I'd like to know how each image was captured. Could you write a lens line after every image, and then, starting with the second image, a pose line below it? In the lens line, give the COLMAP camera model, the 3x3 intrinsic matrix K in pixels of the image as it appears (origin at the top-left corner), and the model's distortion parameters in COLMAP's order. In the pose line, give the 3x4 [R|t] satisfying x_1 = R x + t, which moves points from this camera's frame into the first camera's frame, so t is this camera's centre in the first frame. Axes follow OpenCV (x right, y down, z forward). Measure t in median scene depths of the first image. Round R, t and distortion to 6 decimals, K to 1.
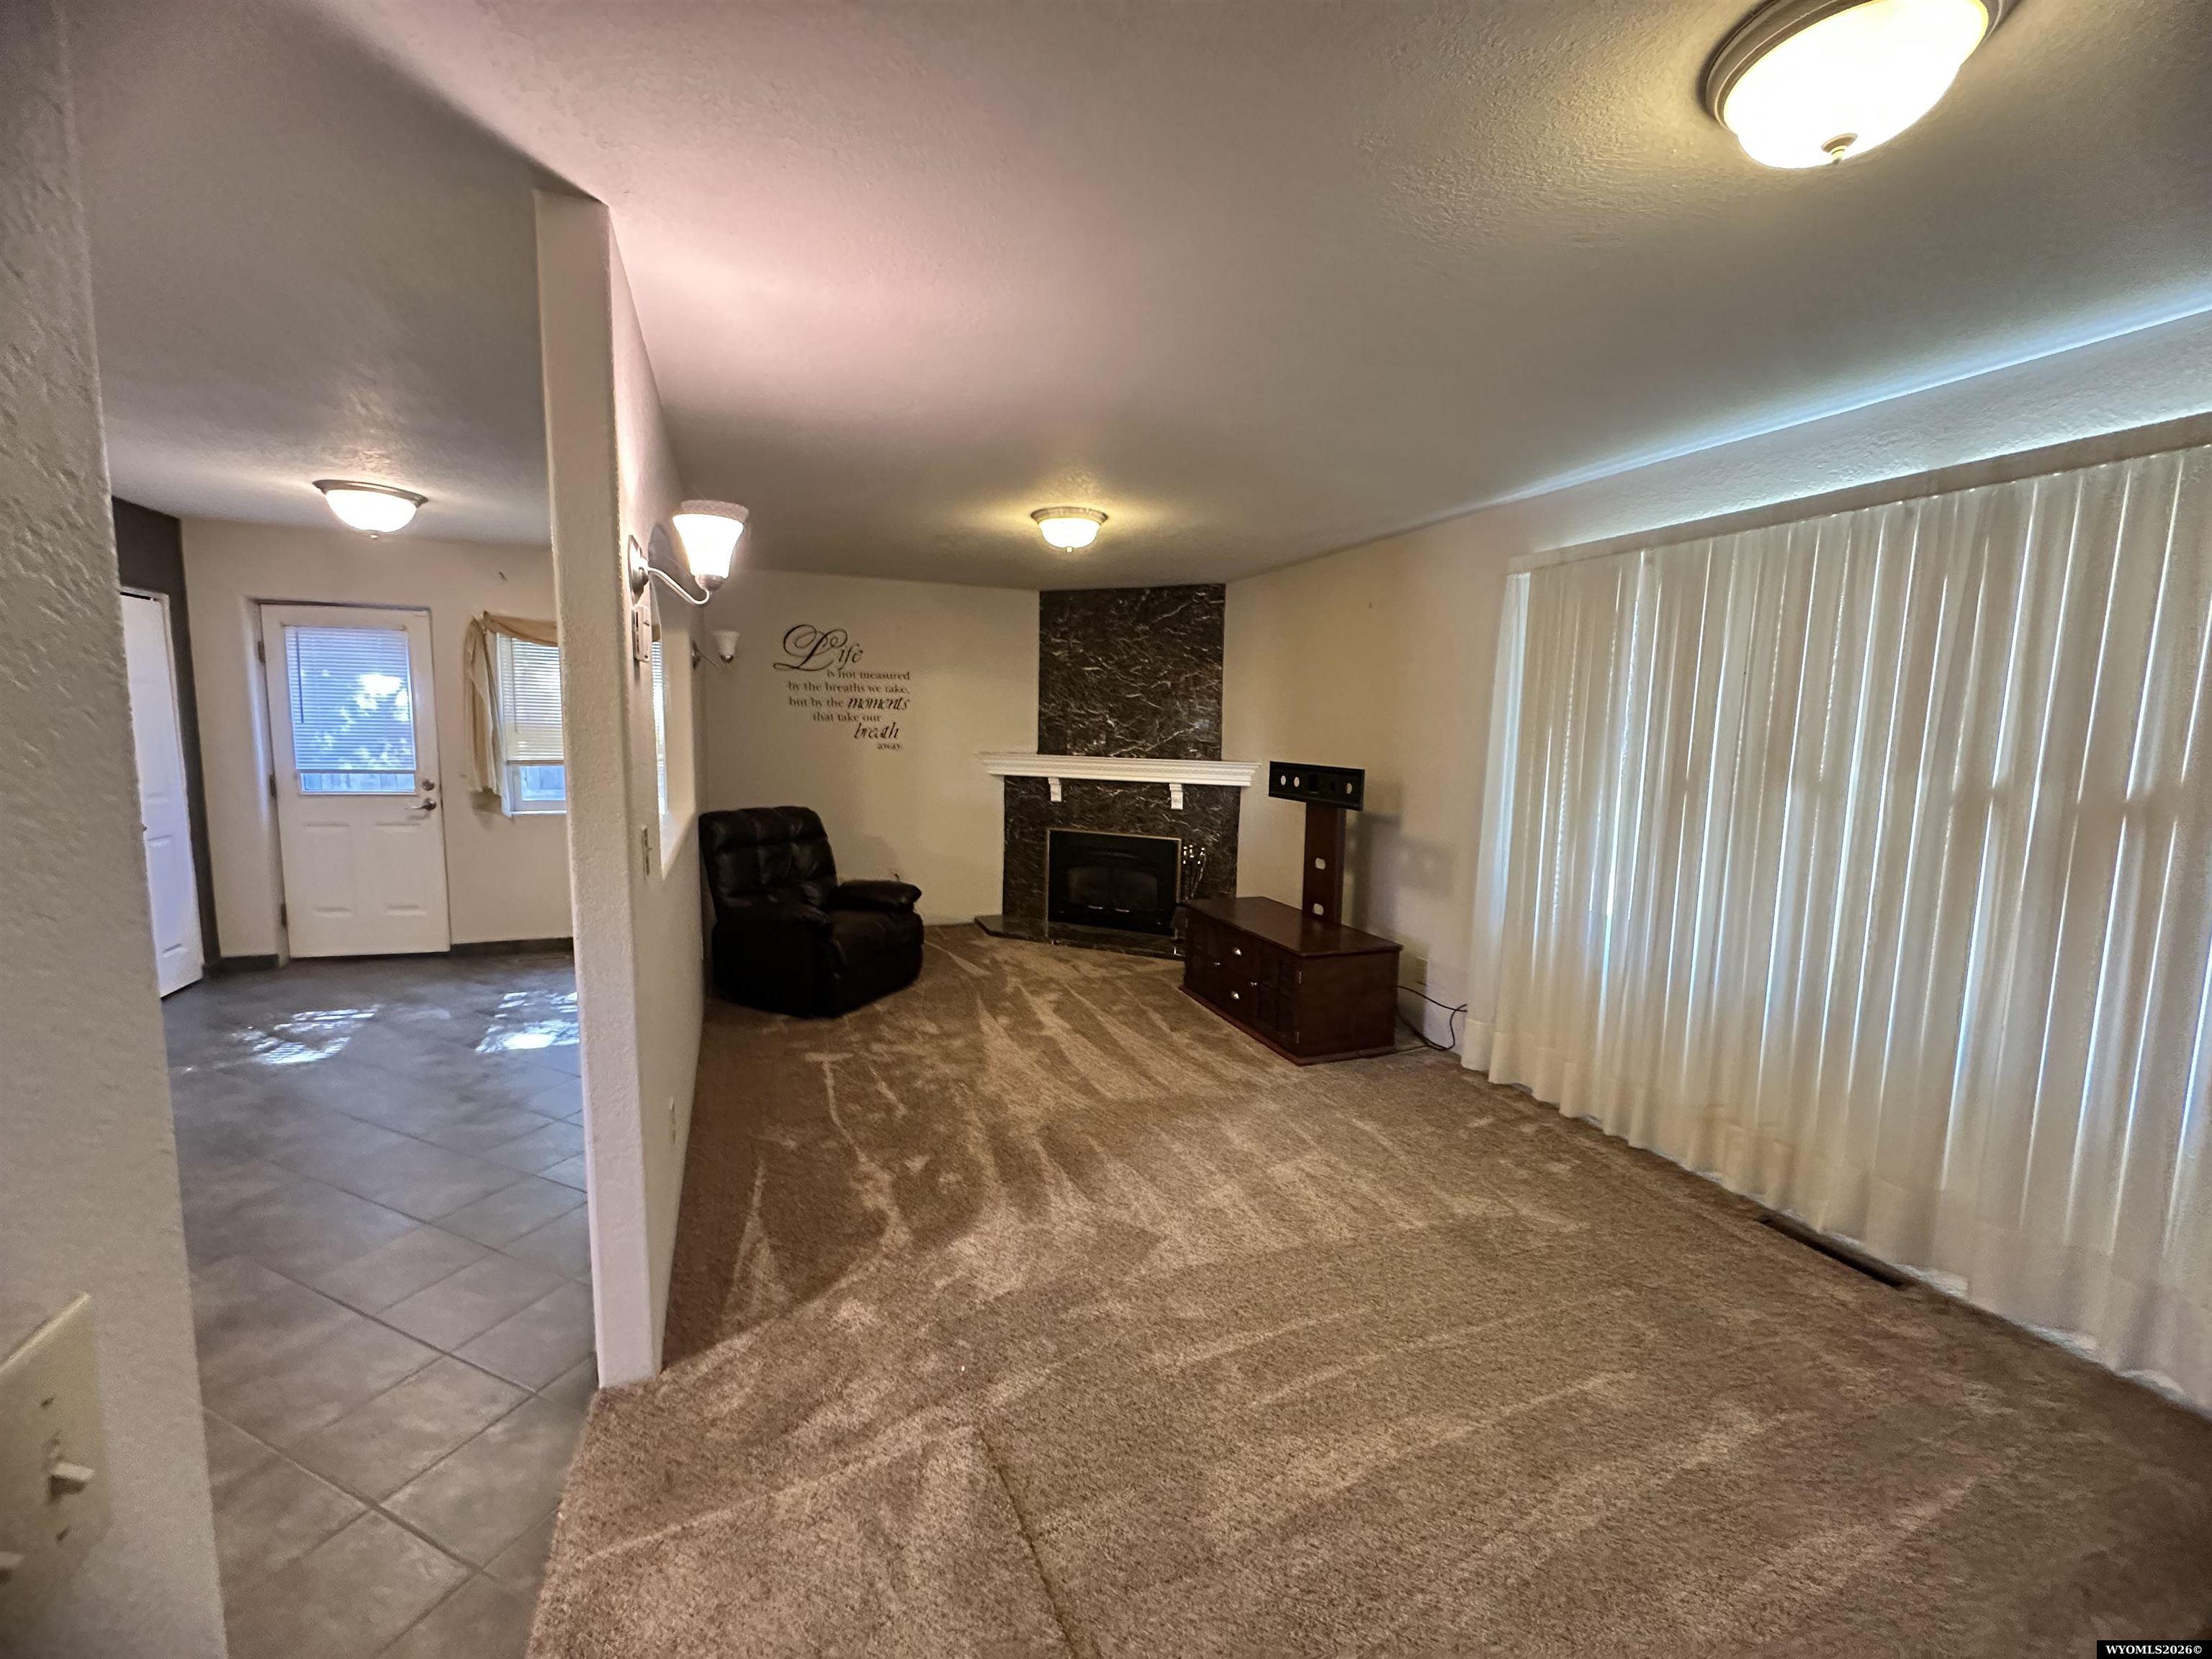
lens RADIAL K [[886.8, 0, 1104.1], [0, 886.8, 824.7], [0, 0, 1]] dist [-0.001498, -0.000289]
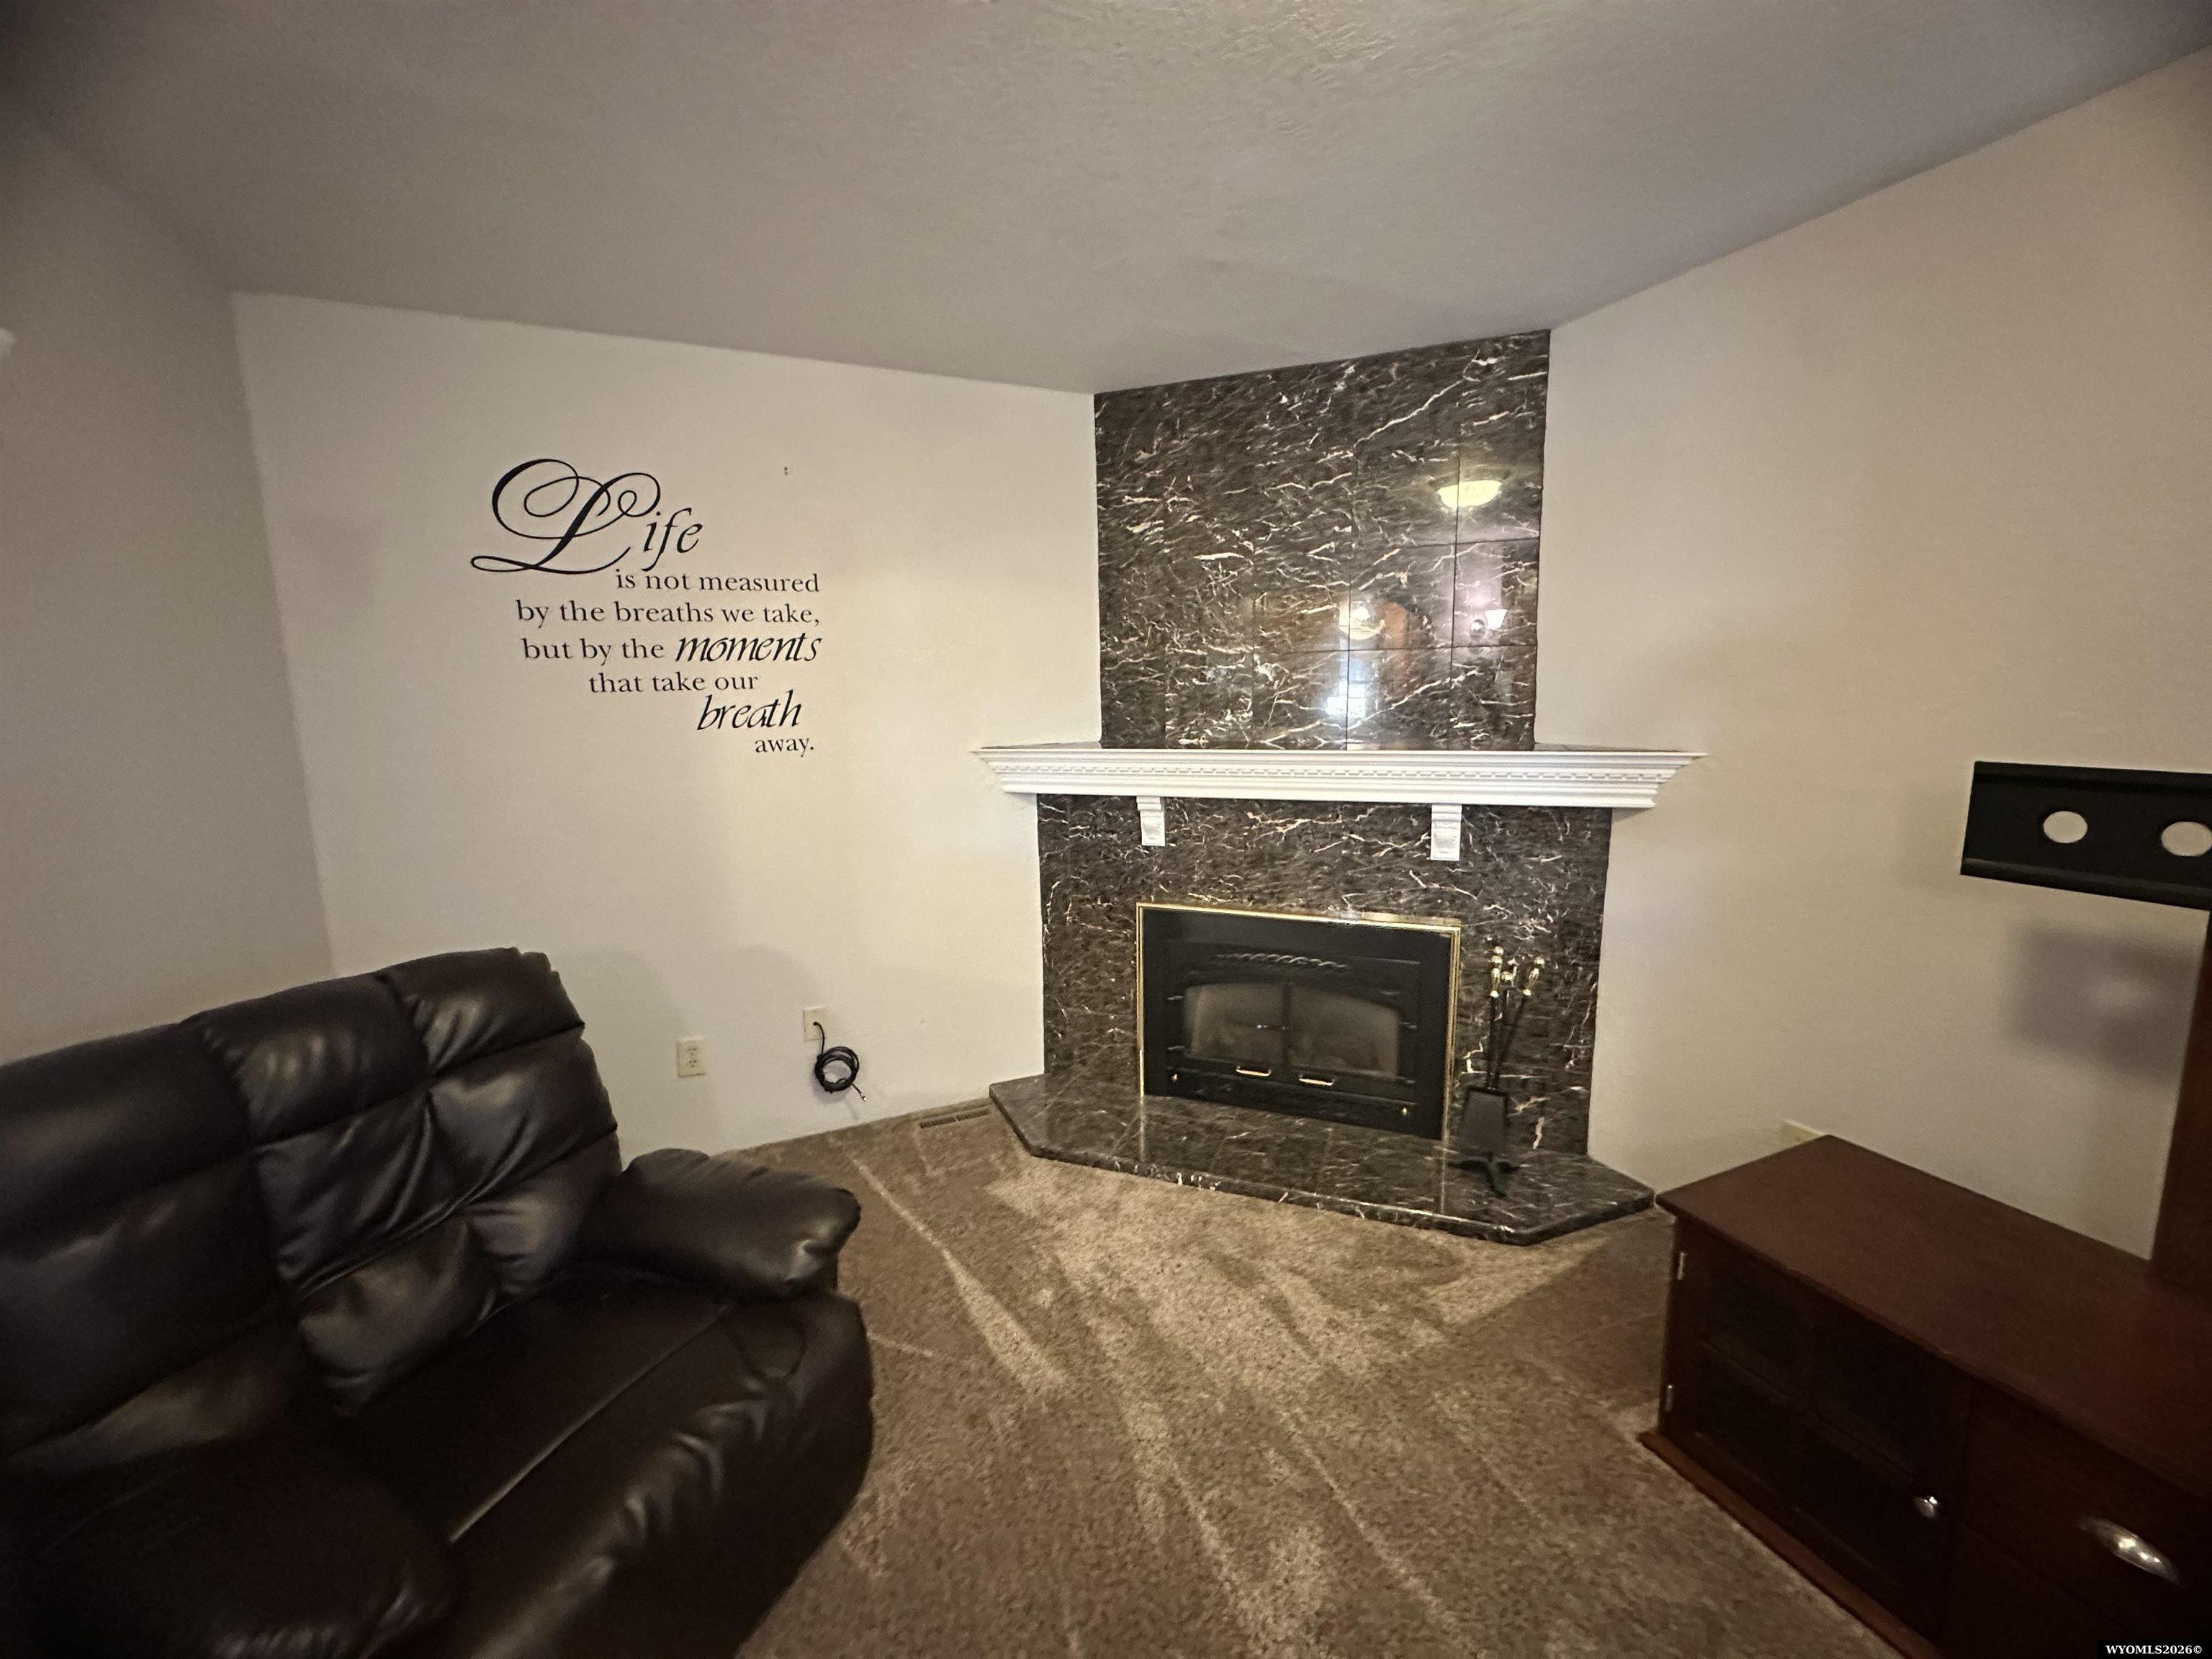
lens RADIAL K [[886.8, 0, 1104.1], [0, 886.8, 824.7], [0, 0, 1]] dist [-0.001498, -0.000289]
pose [[0.998433, -0.046917, 0.030515, -0.097386], [0.045653, 0.998121, 0.040862, -0.059921], [-0.032374, -0.039404, 0.998699, 0.552823]]
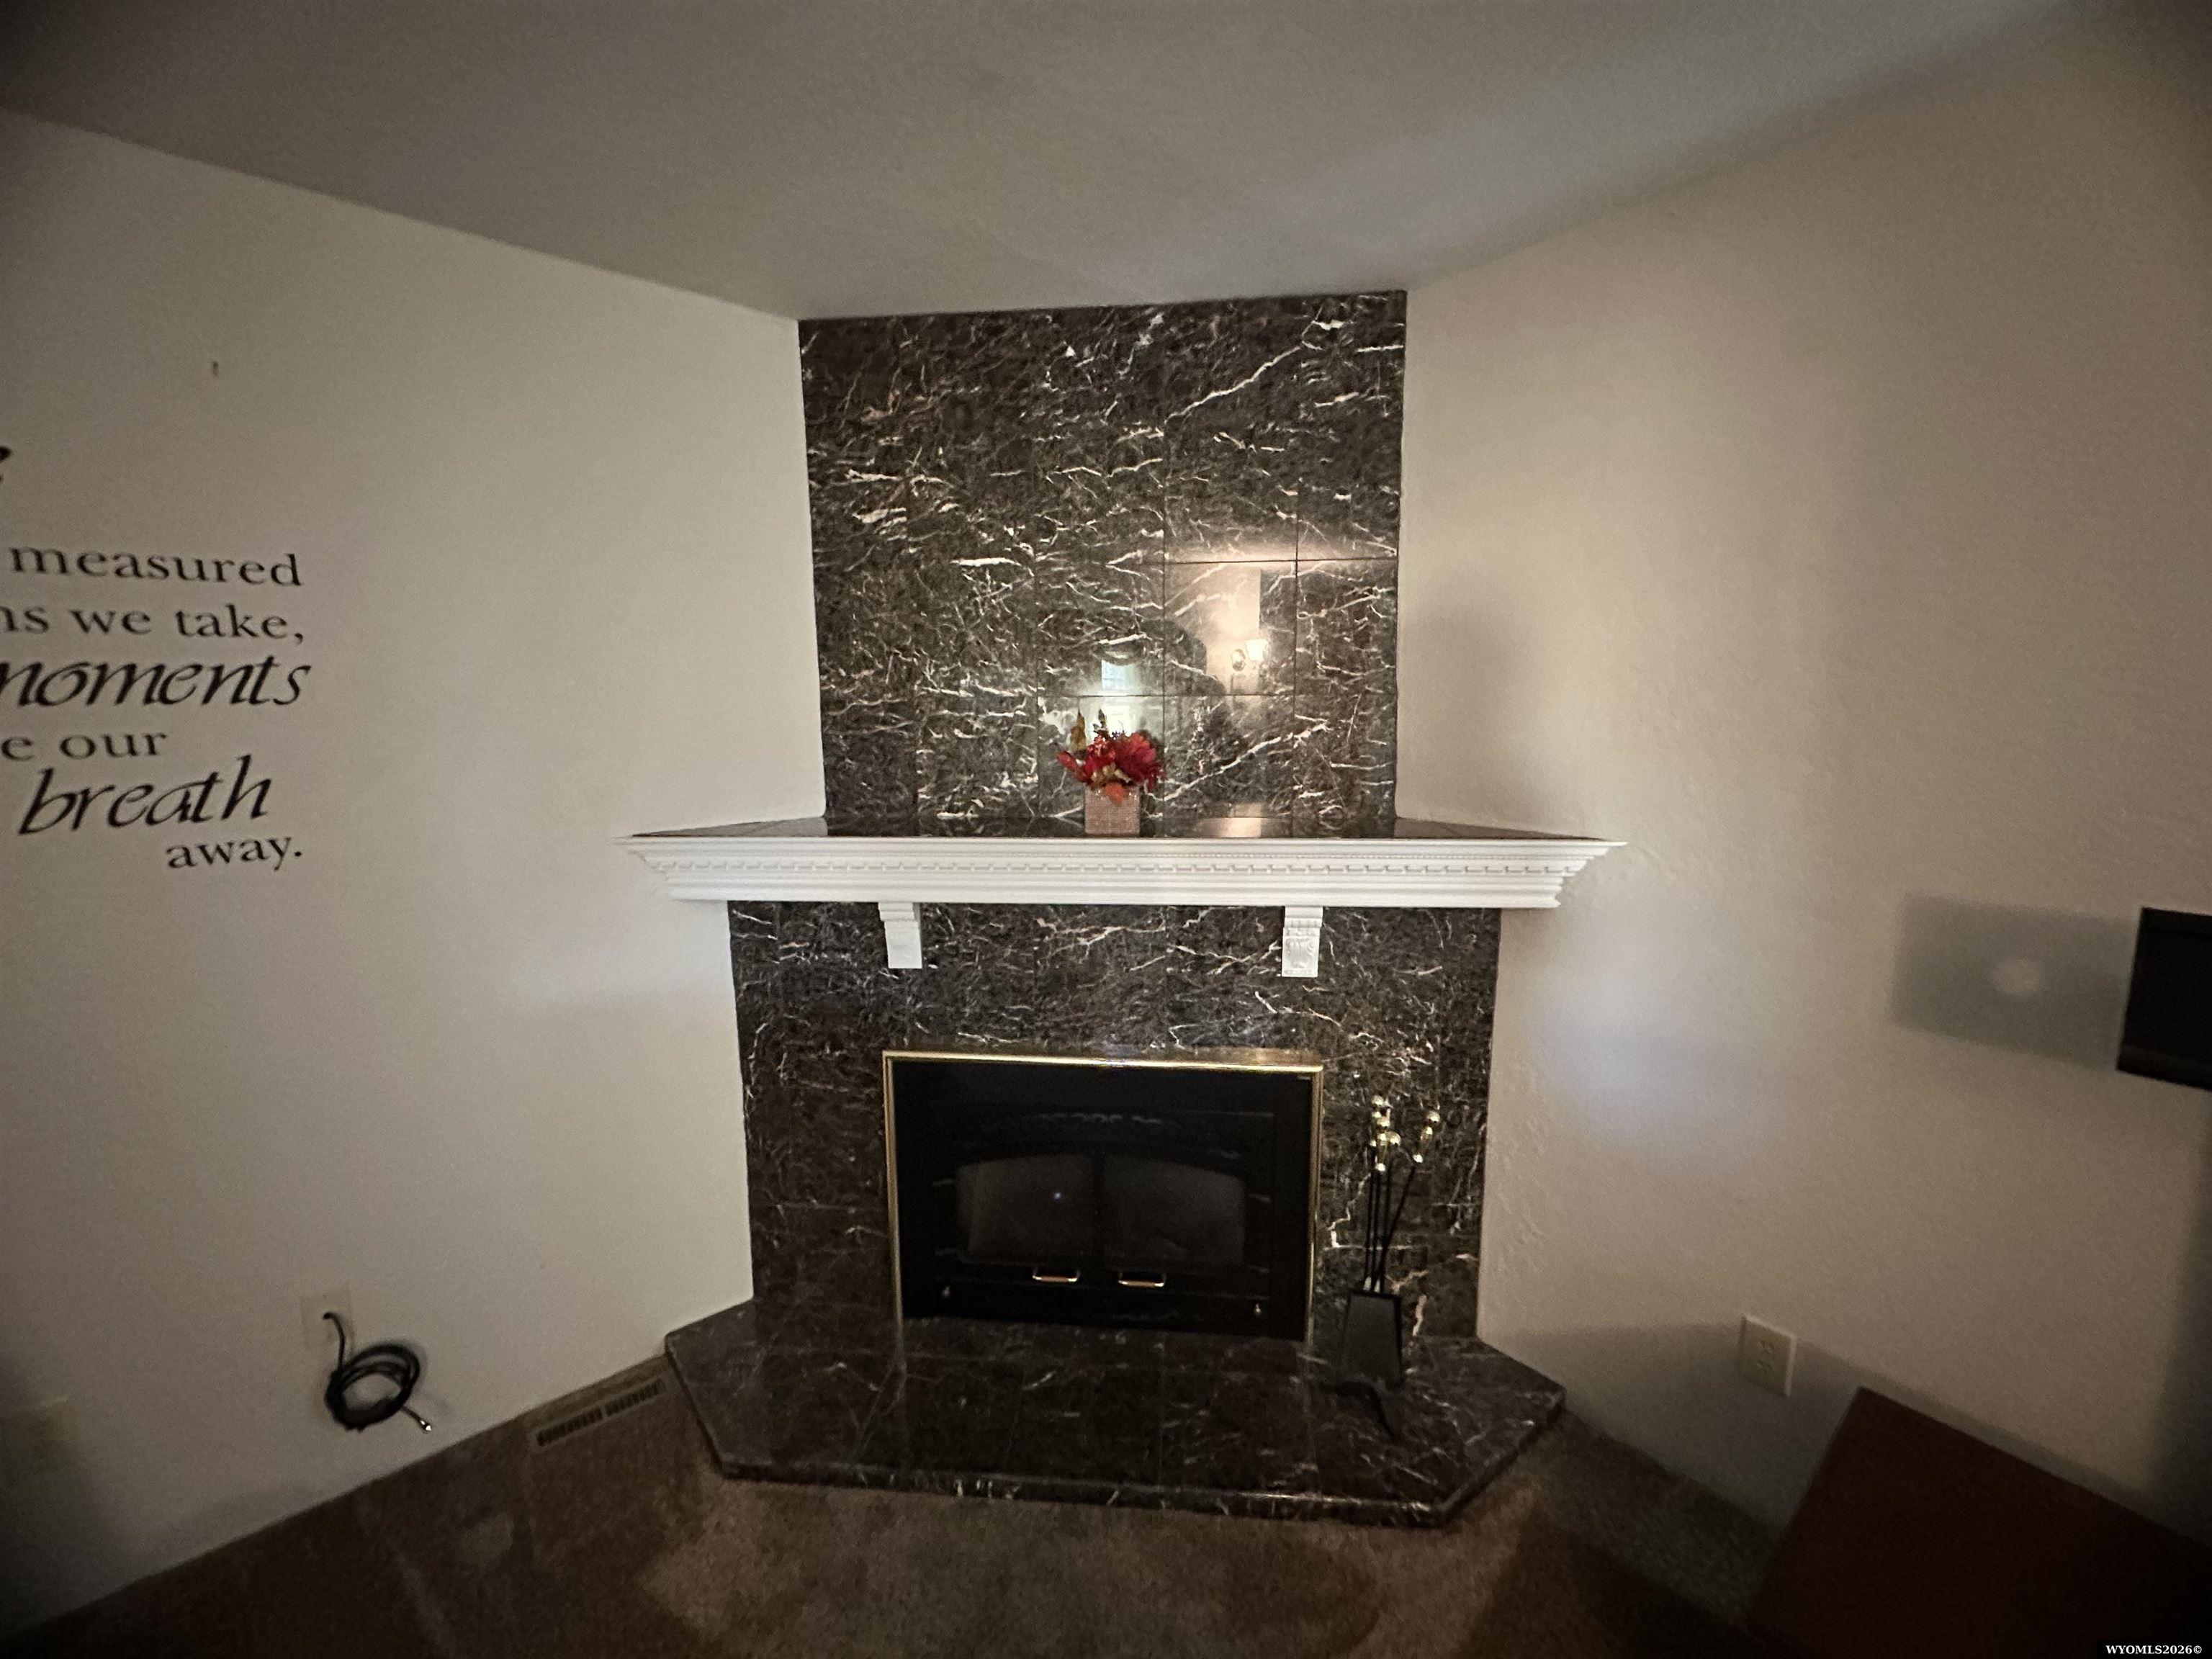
lens RADIAL K [[886.8, 0, 1104.1], [0, 886.8, 824.7], [0, 0, 1]] dist [-0.001498, -0.000289]
pose [[0.951975, -0.073821, 0.297143, -0.080479], [0.065373, 0.997126, 0.038285, -0.090310], [-0.299116, -0.017021, 0.954065, 0.689482]]
